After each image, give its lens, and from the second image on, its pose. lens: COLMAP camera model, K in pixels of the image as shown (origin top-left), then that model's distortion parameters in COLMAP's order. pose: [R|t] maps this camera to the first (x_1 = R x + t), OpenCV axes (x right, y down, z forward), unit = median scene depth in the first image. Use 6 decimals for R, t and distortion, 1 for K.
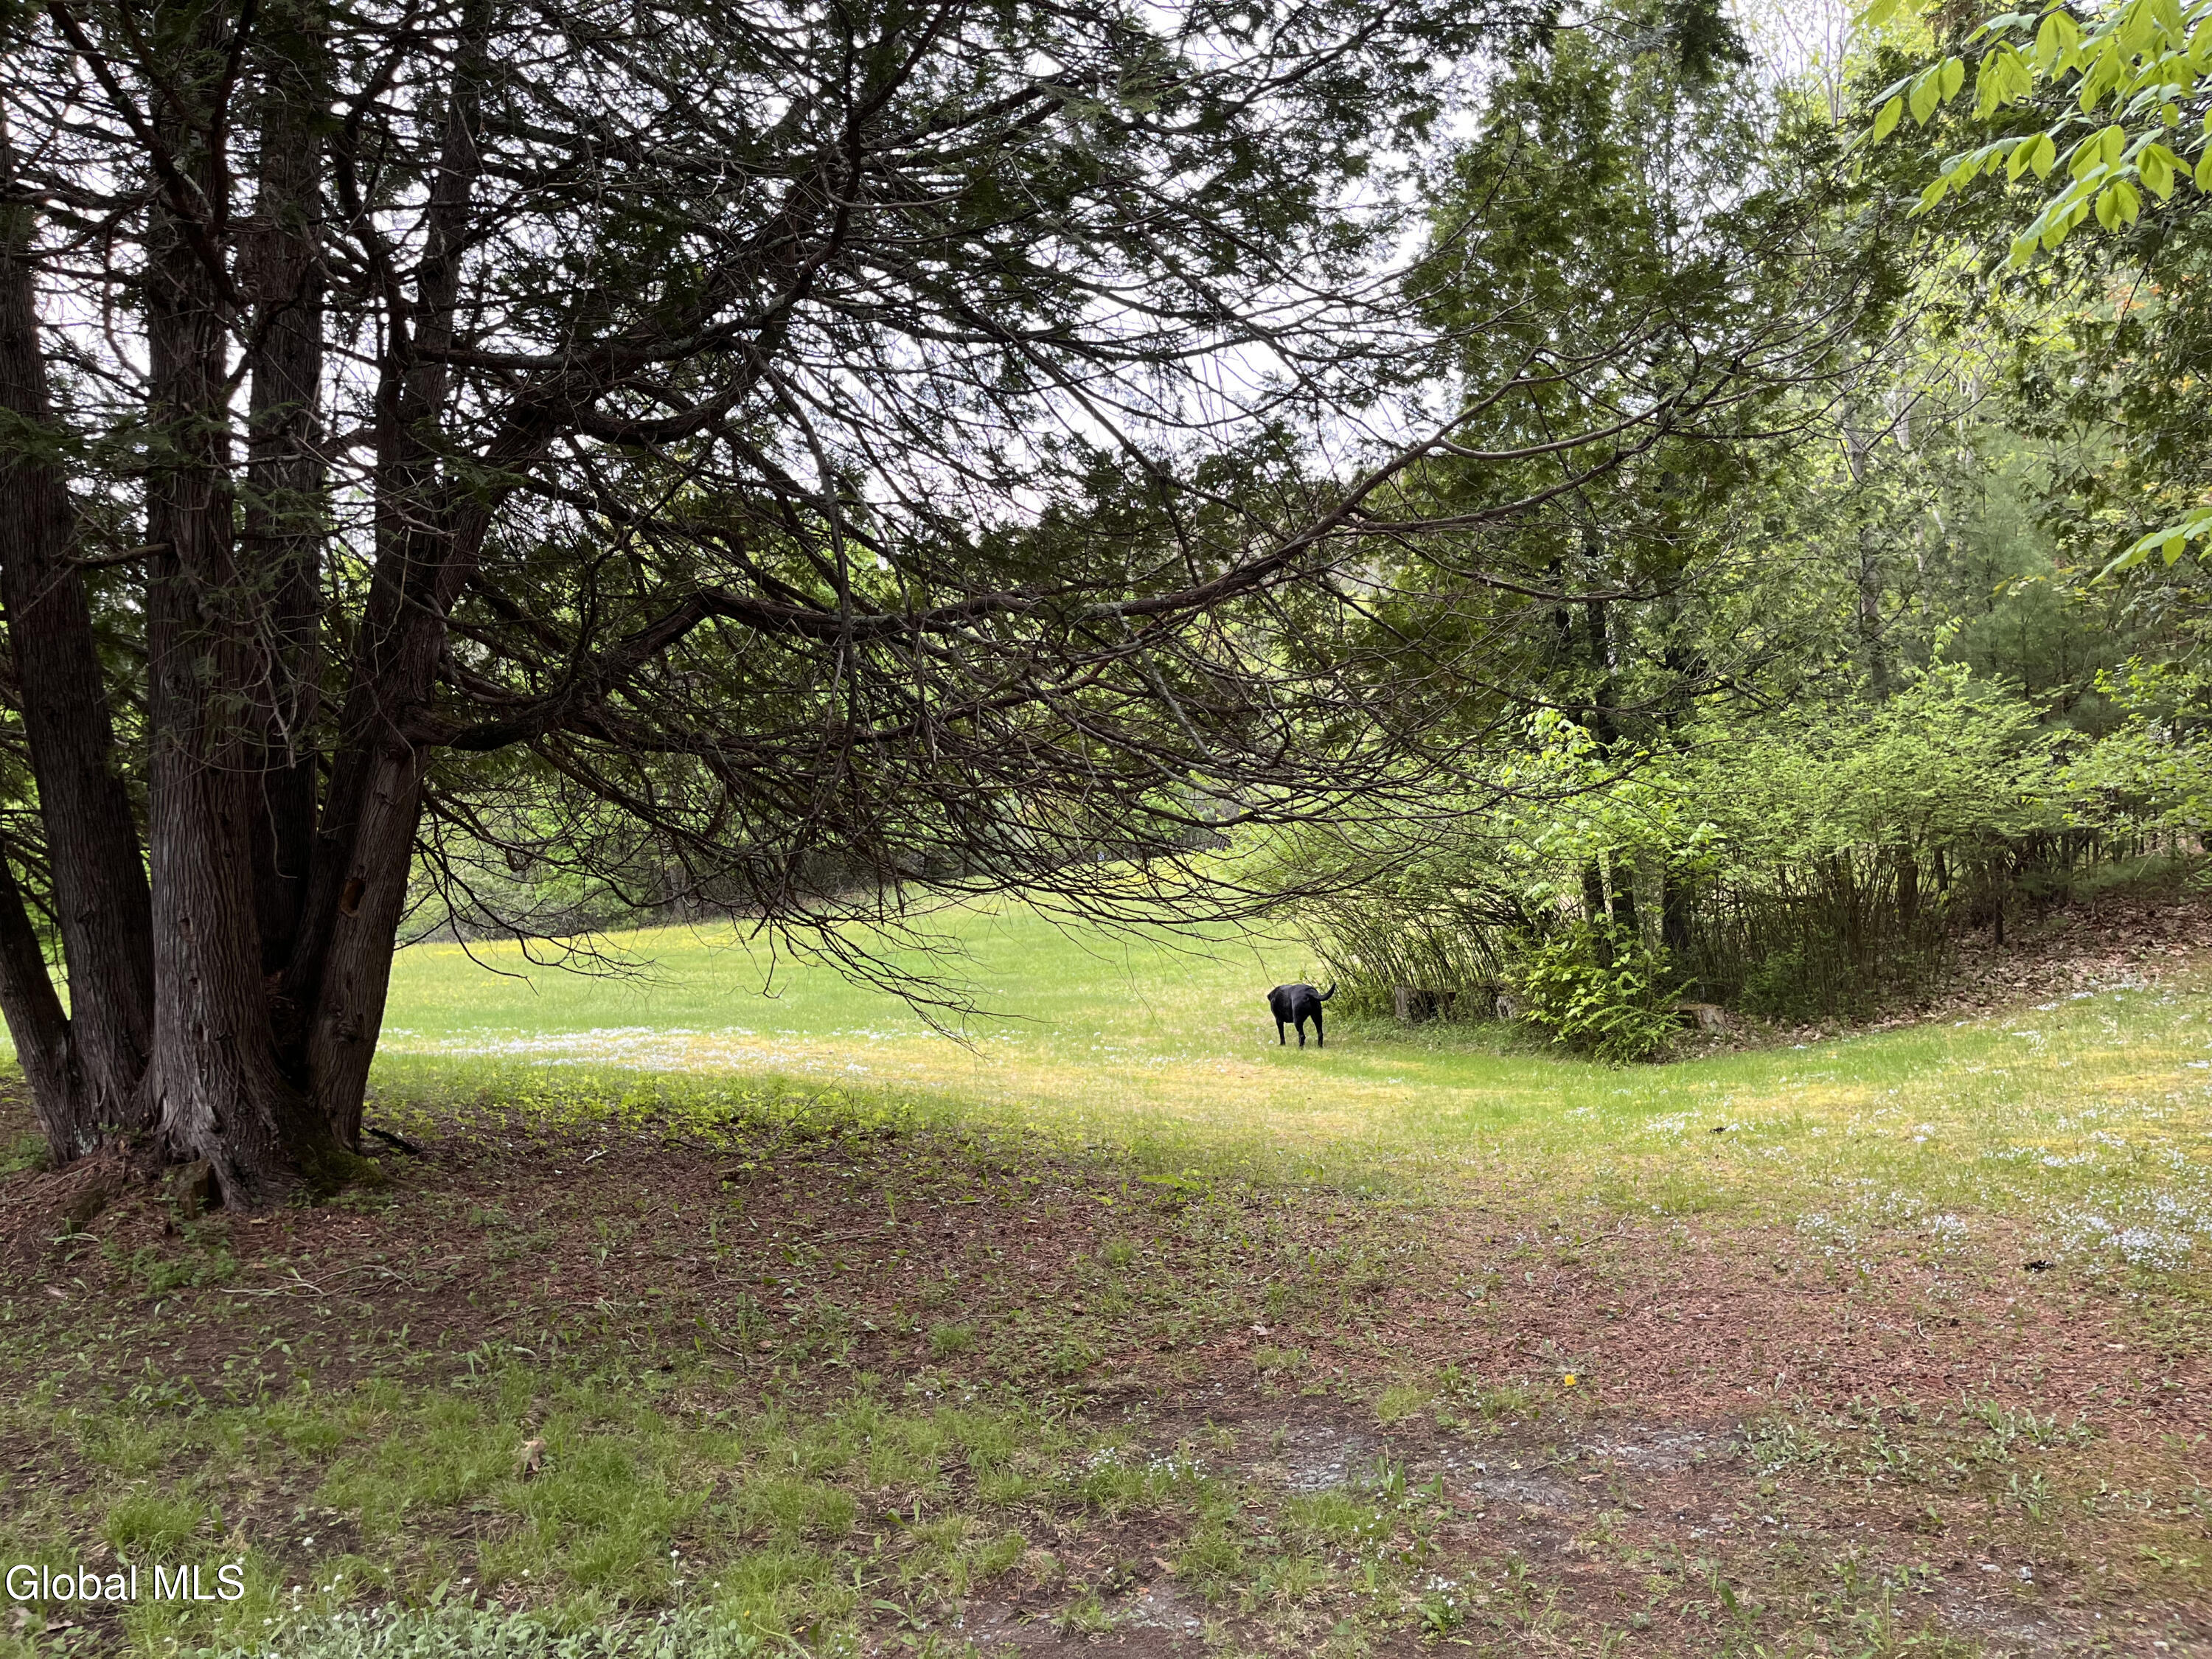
lens RADIAL K [[1666.2, 0, 1107.3], [0, 1666.2, 798.5], [0, 0, 1]] dist [0.067813, -0.087794]
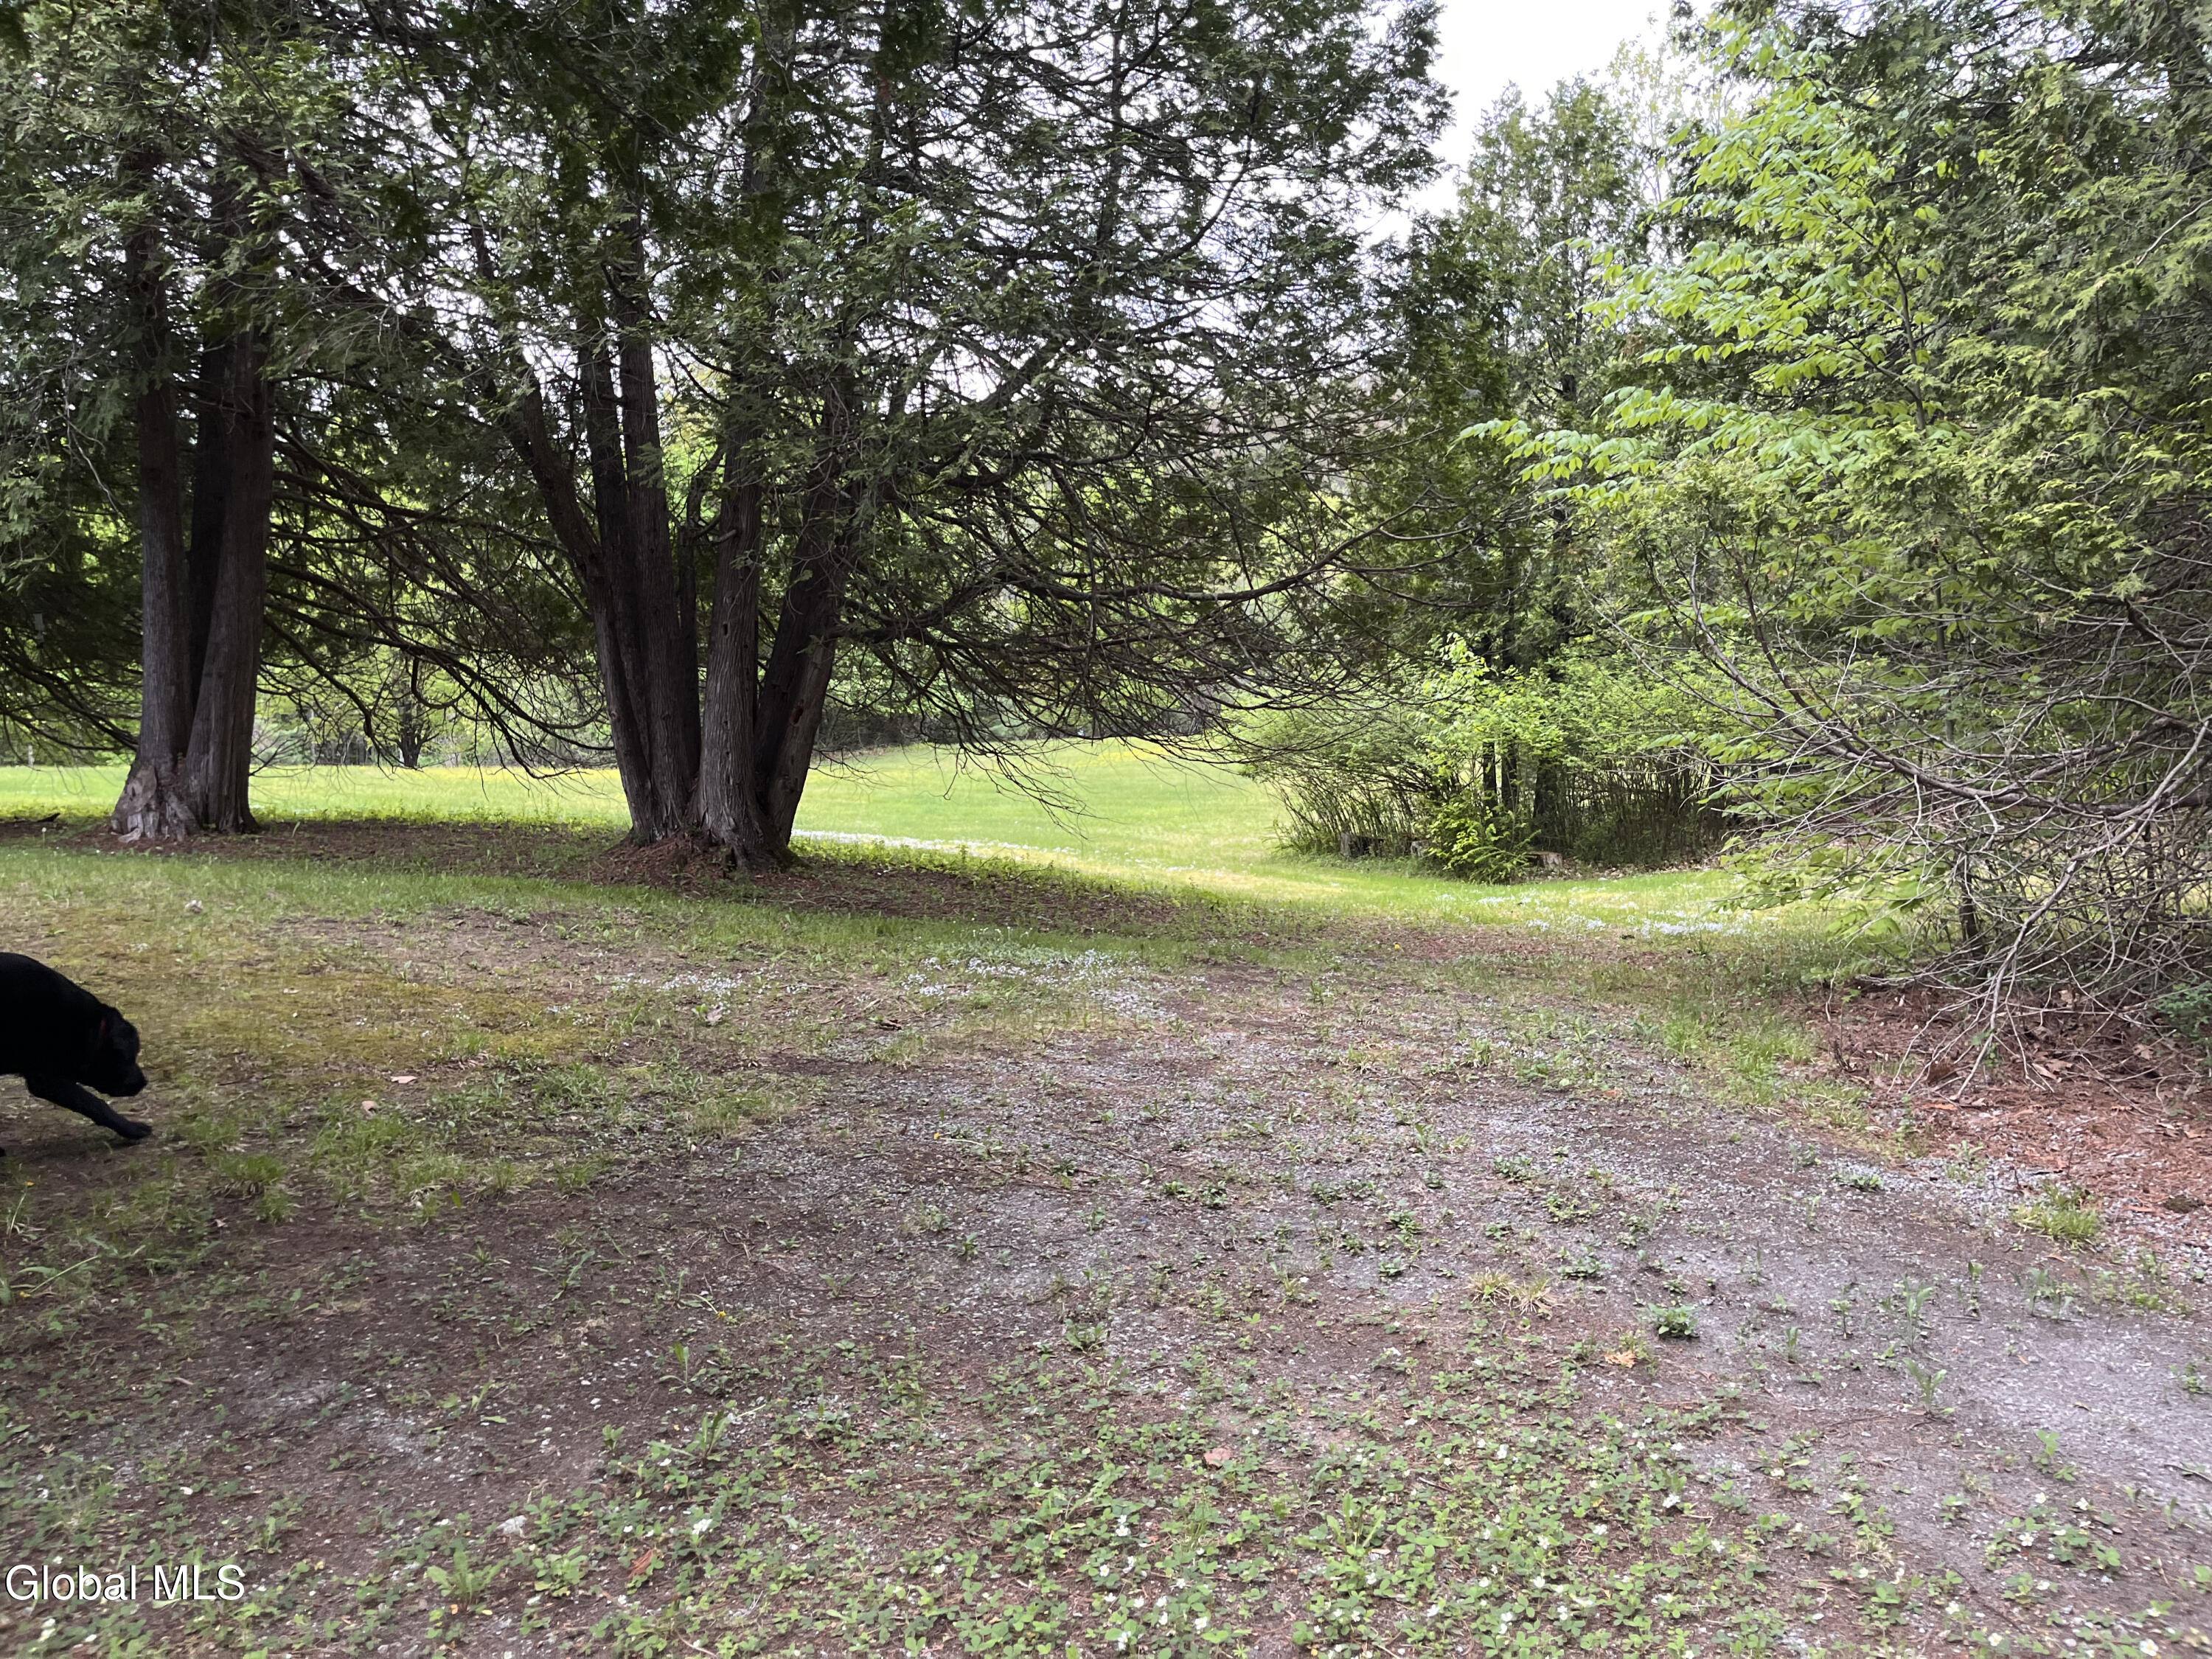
lens RADIAL K [[1666.2, 0, 1151.9], [0, 1666.2, 823.1], [0, 0, 1]] dist [0.067813, -0.087794]
pose [[0.996769, 0.060657, 0.052654, -0.114197], [-0.064974, 0.994296, 0.084576, -0.005561], [-0.047223, -0.087724, 0.995025, -0.728422]]
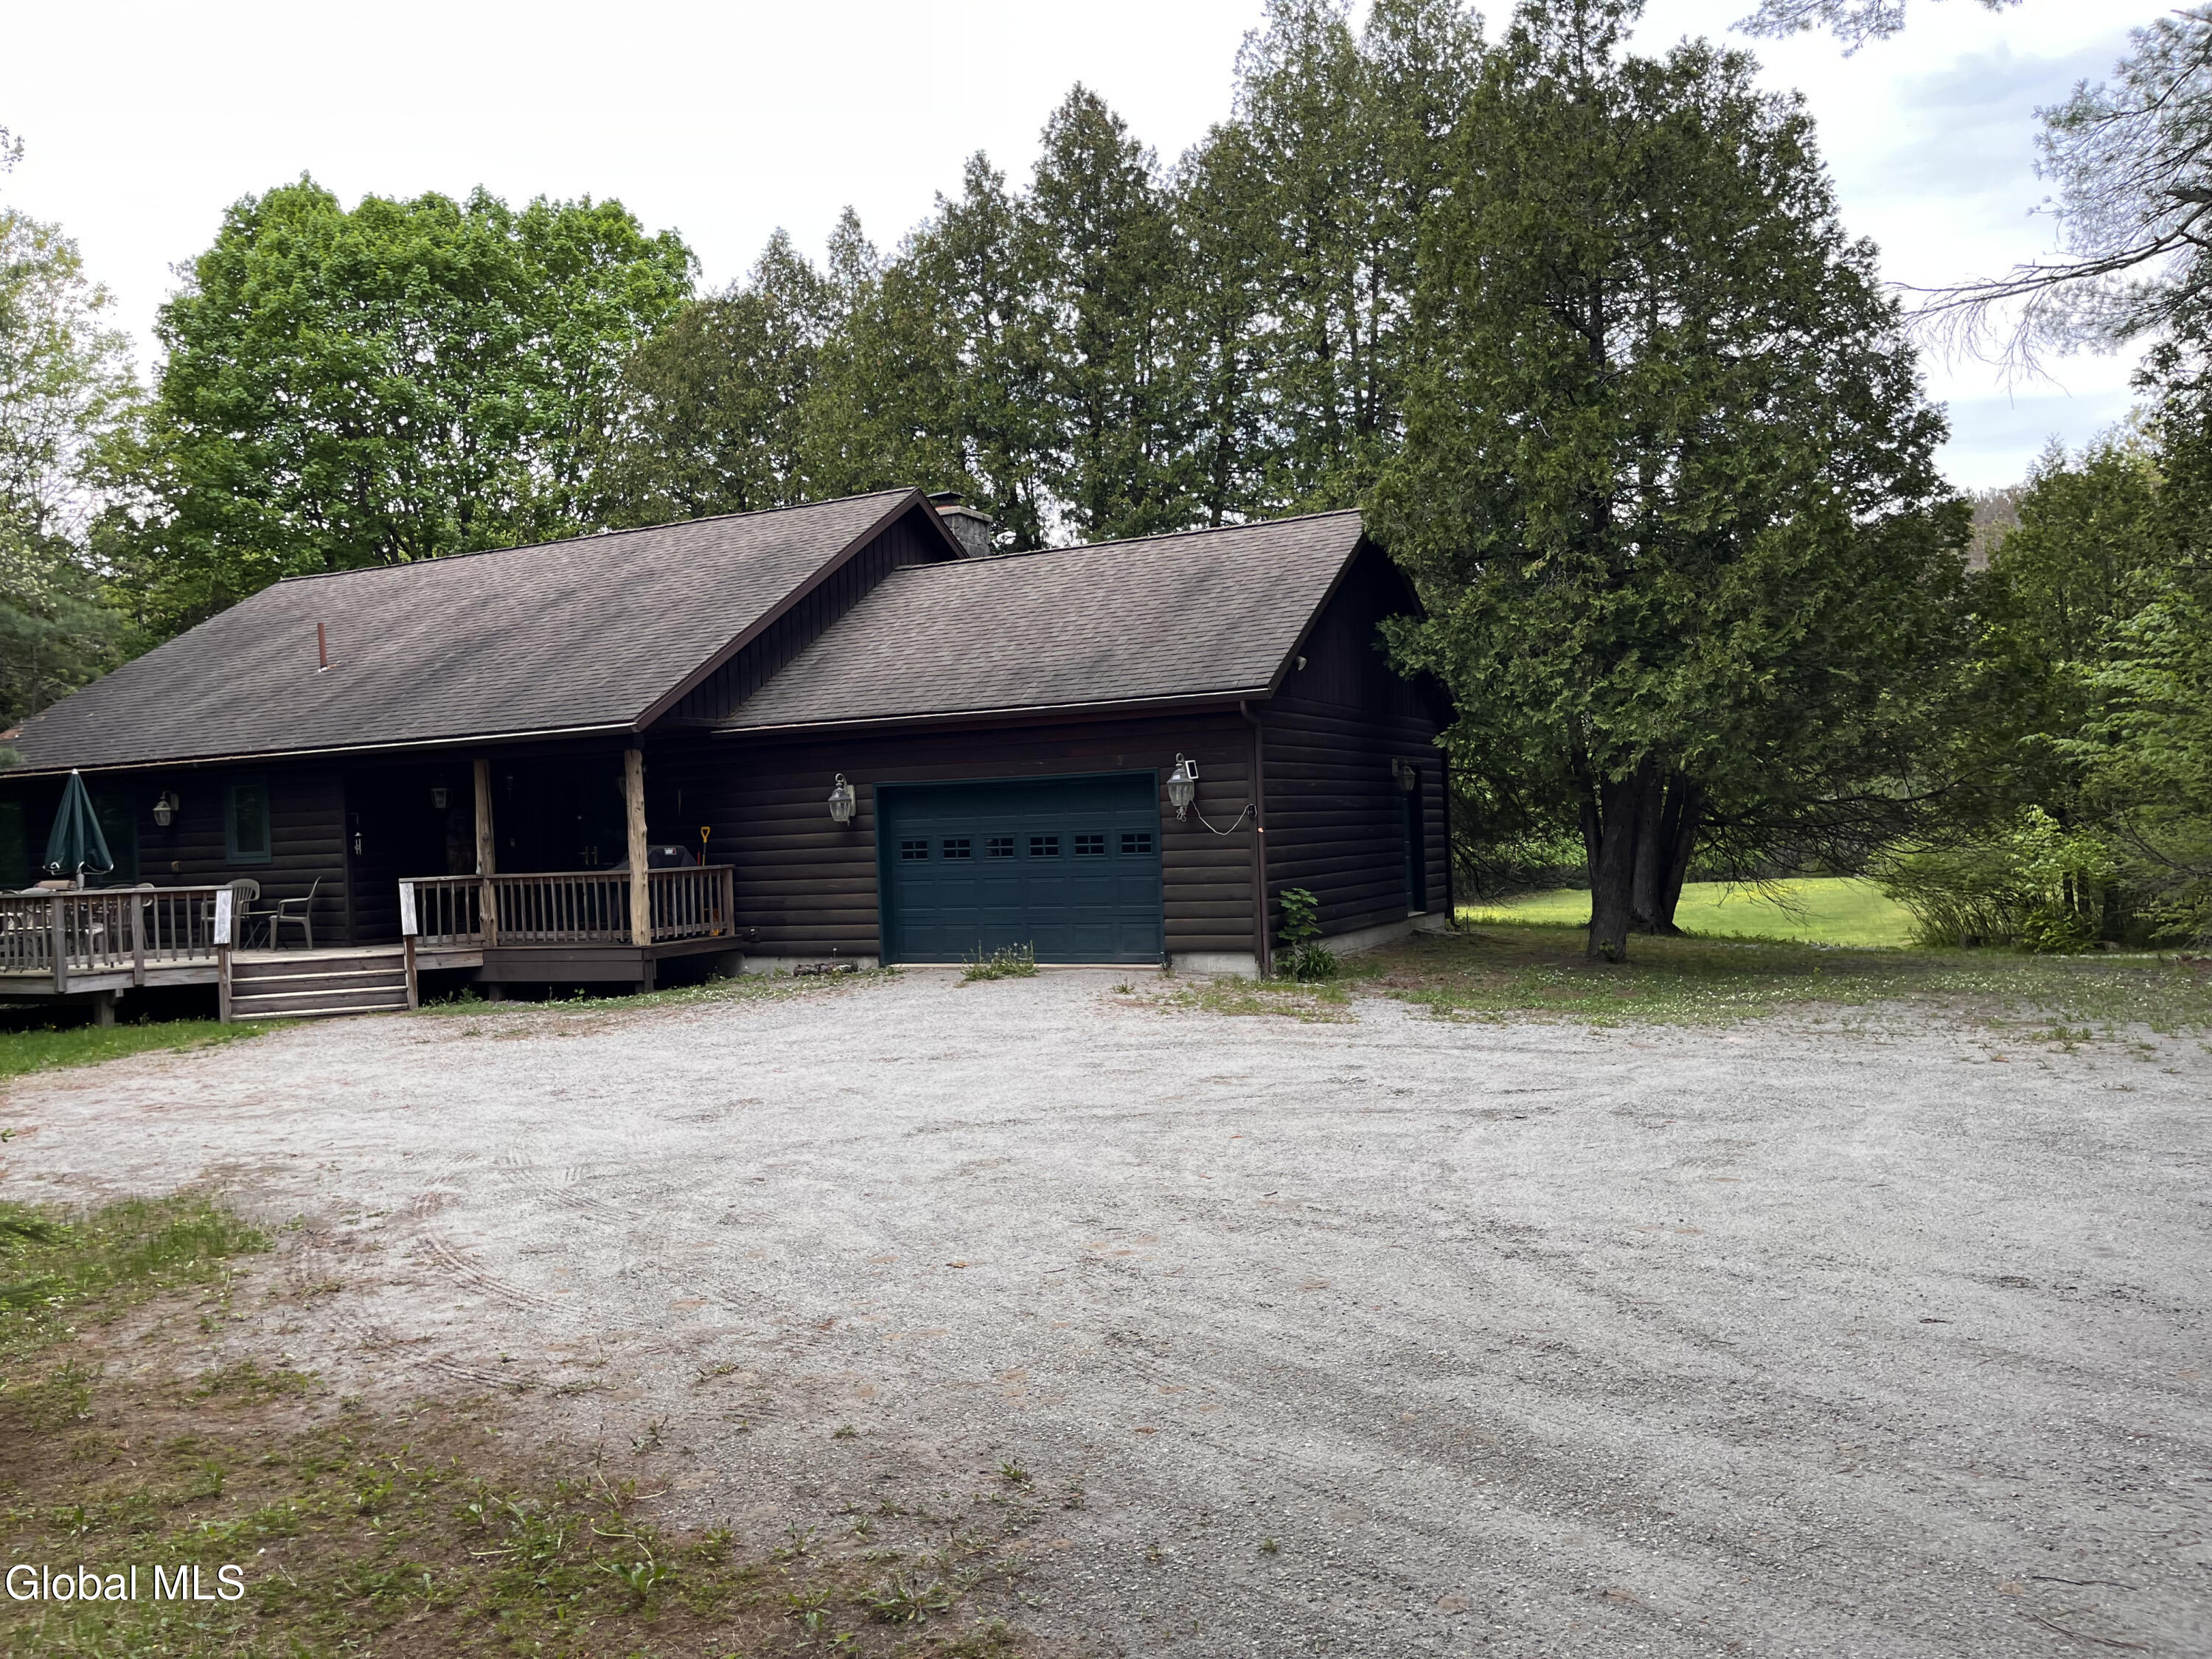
lens RADIAL K [[1666.2, 0, 1082.2], [0, 1666.2, 840.2], [0, 0, 1]] dist [0.067813, -0.087794]
pose [[0.954078, 0.033803, -0.297646, -0.501308], [-0.028370, 0.999343, 0.022554, -0.044934], [0.298212, -0.013074, 0.954410, -2.681898]]
